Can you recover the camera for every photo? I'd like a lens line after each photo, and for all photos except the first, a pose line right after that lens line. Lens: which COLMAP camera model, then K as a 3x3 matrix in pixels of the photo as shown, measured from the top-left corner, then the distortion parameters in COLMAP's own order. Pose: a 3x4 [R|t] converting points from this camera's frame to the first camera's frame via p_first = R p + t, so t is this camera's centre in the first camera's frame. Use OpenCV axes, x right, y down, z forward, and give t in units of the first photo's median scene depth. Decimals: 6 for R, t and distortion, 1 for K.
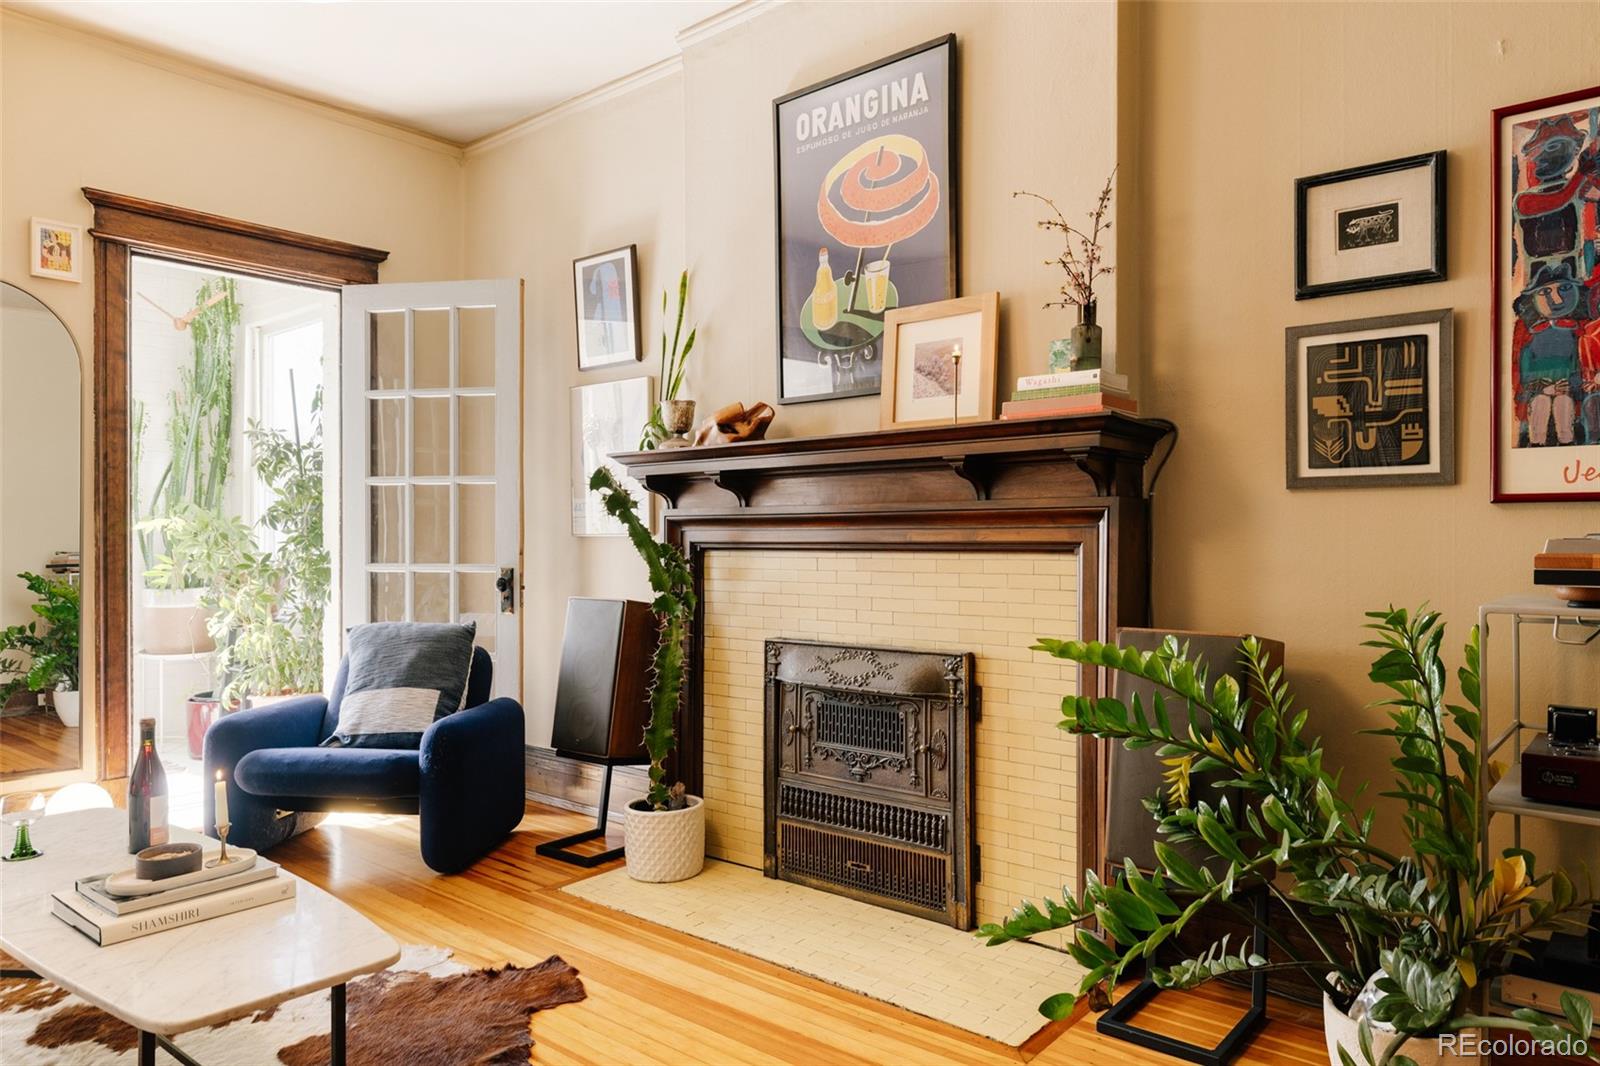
lens RADIAL K [[1062.5, 0, 850.8], [0, 1062.5, 533.7], [0, 0, 1]] dist [0.018131, -0.013946]
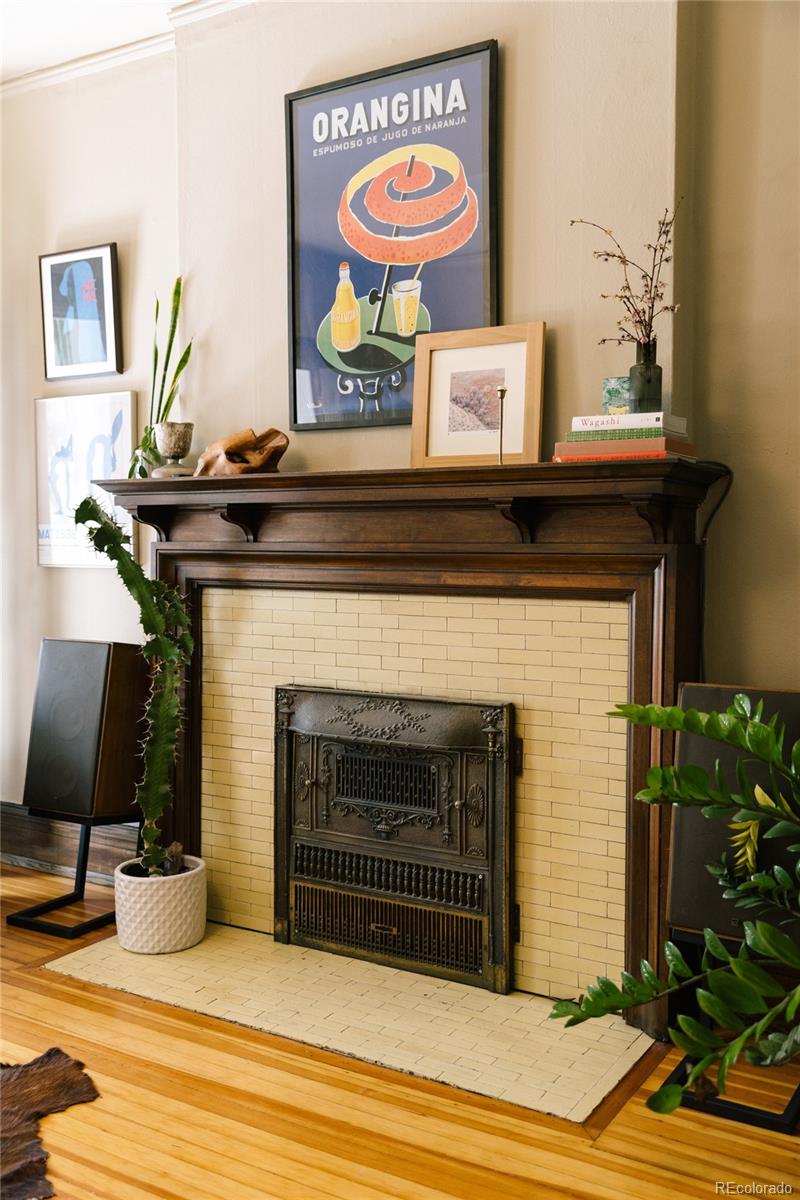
lens RADIAL K [[1115.3, 0, 457.9], [0, 1115.3, 565.7], [0, 0, 1]] dist [0.001569, 0.000000]
pose [[0.988018, 0.000757, 0.154334, -0.078677], [-0.004884, 0.999640, 0.026368, -0.032941], [-0.154258, -0.026806, 0.987667, 0.027866]]
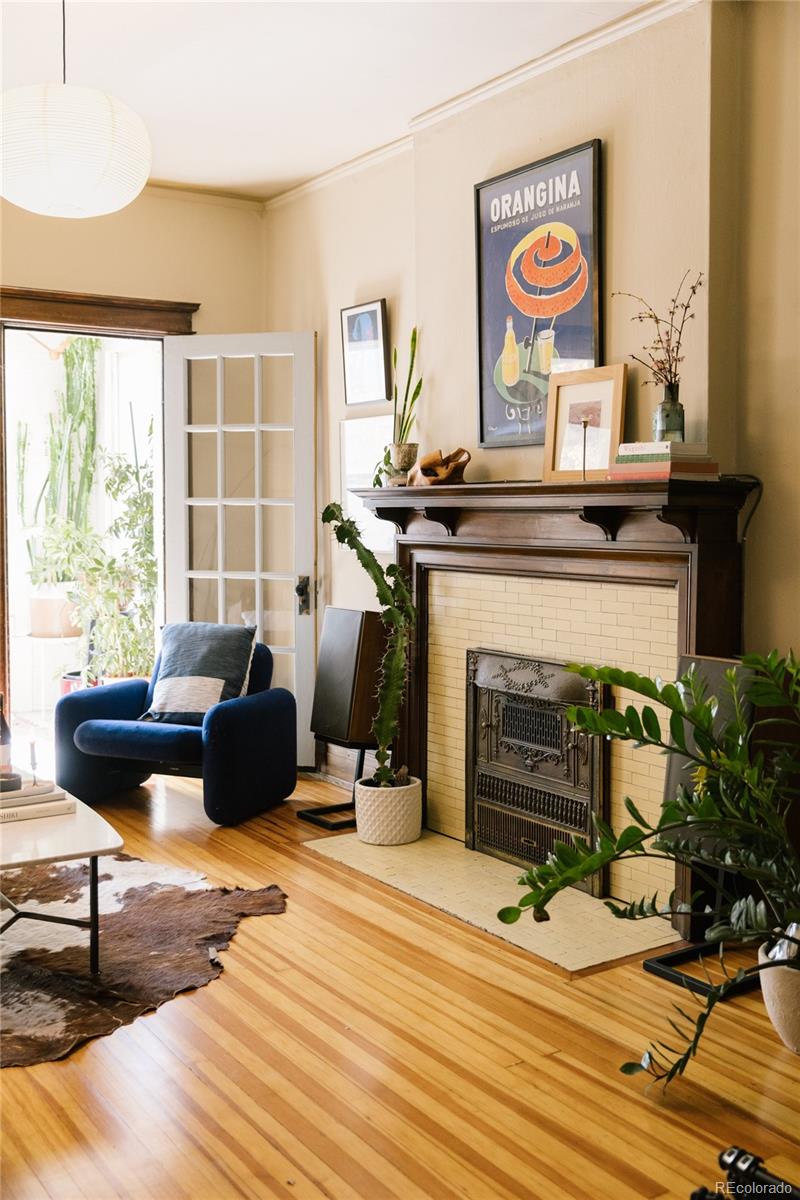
lens RADIAL K [[1235.1, 0, 449.2], [0, 1235.1, 556.3], [0, 0, 1]] dist [0.010135, 0.000000]
pose [[0.960732, 0.013405, -0.277155, 0.294990], [-0.002077, 0.999152, 0.041126, -0.062357], [0.277471, -0.038935, 0.959945, -0.331770]]
